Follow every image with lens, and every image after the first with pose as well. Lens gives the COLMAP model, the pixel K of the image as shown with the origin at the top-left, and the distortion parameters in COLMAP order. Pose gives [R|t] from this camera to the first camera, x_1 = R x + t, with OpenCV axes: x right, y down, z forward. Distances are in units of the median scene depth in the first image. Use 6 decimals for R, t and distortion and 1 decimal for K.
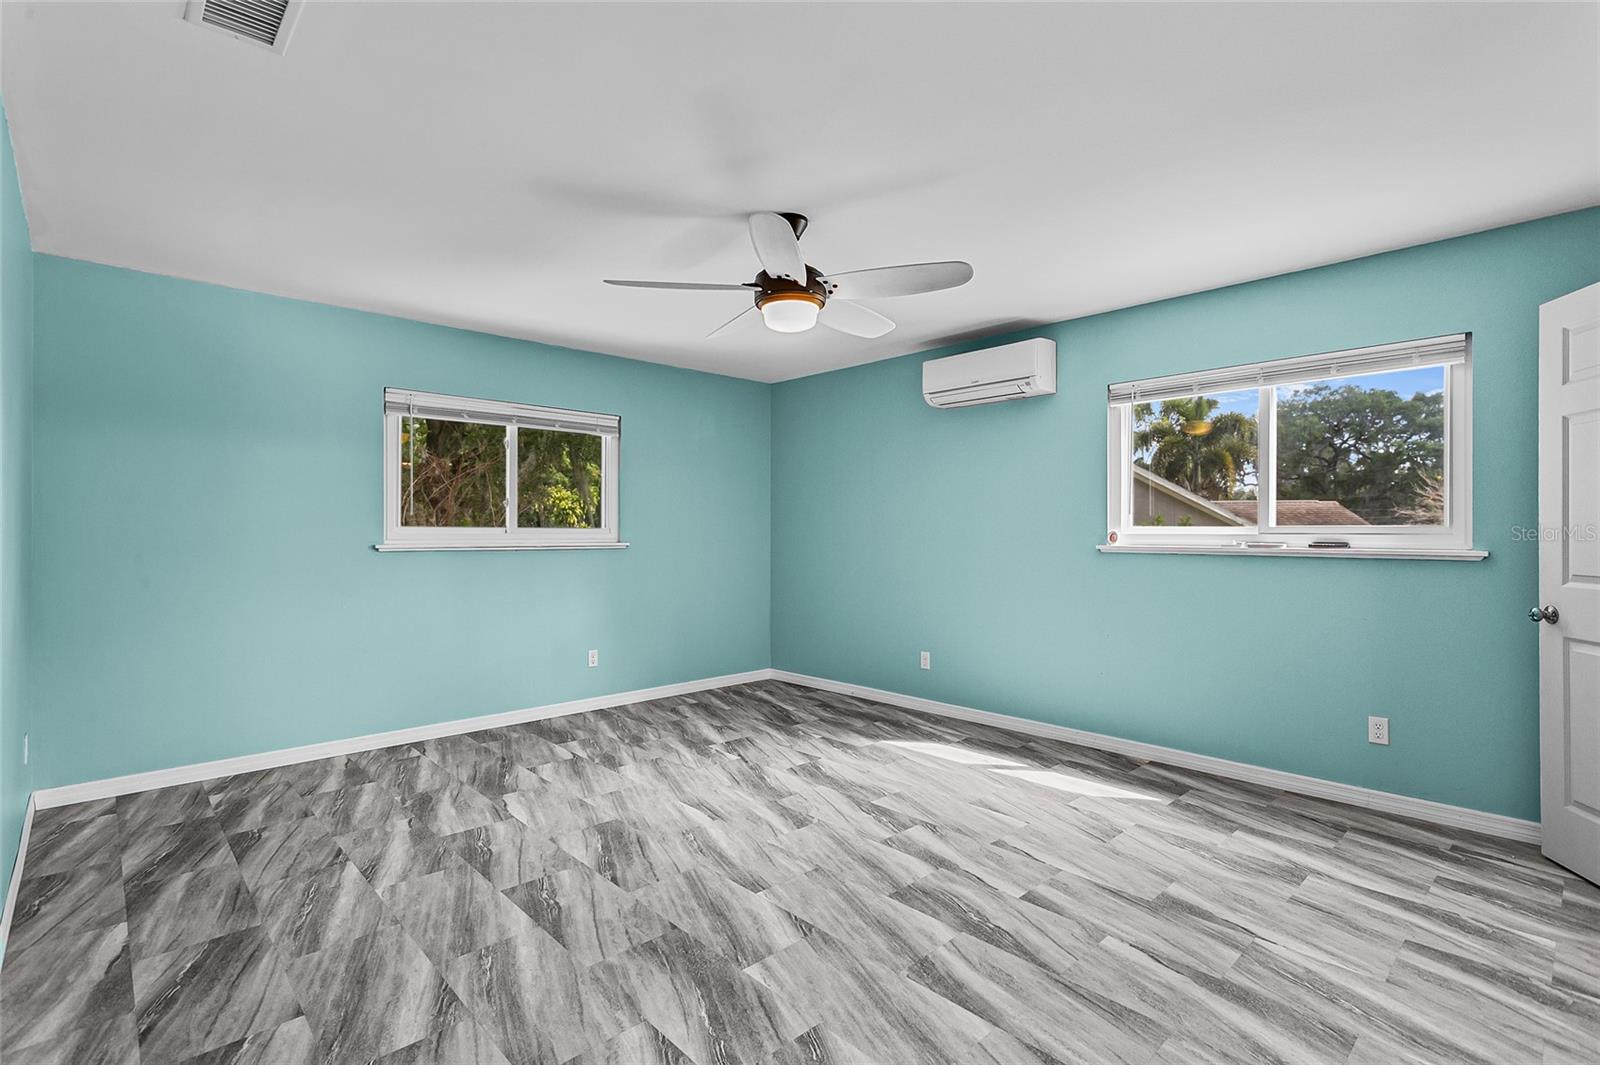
lens RADIAL K [[754.8, 0, 799.3], [0, 754.8, 525.1], [0, 0, 1]] dist [0.000778, 0.000609]
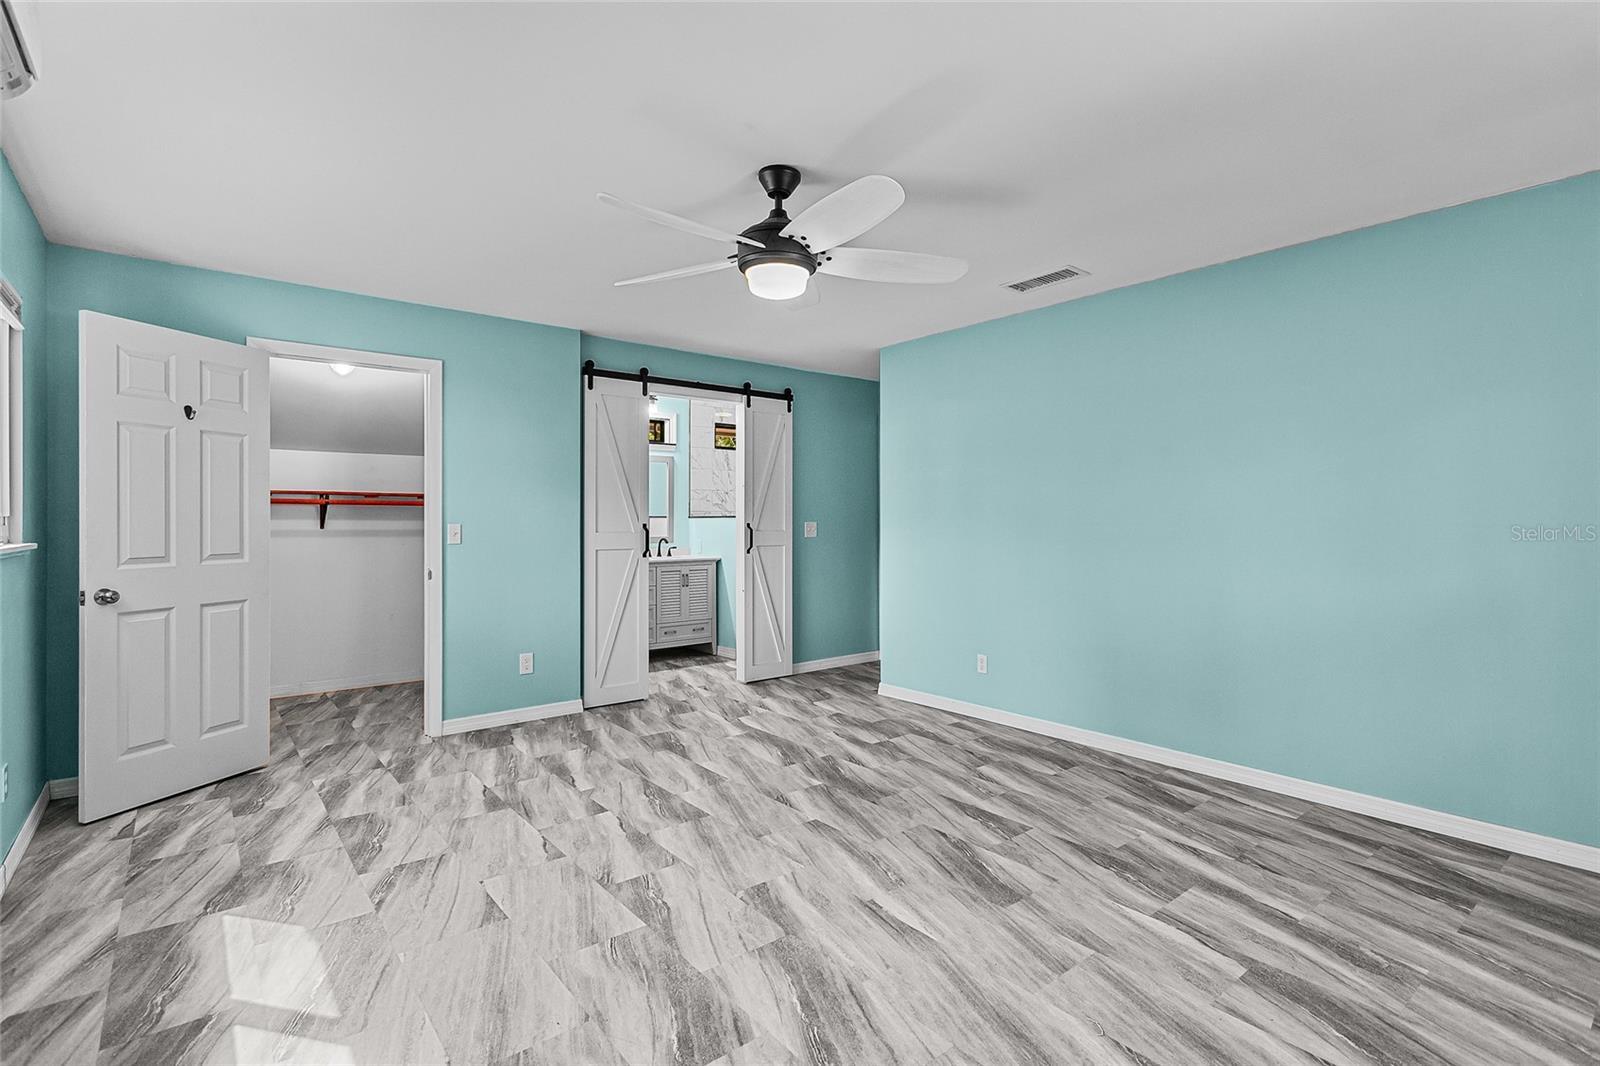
lens RADIAL K [[754.8, 0, 799.3], [0, 754.8, 525.6], [0, 0, 1]] dist [0.000778, 0.000609]
pose [[-0.997294, 0.002045, 0.073493, -0.116958], [0.001891, 0.999996, -0.002172, 0.017382], [-0.073497, -0.002027, -0.997293, 2.133954]]
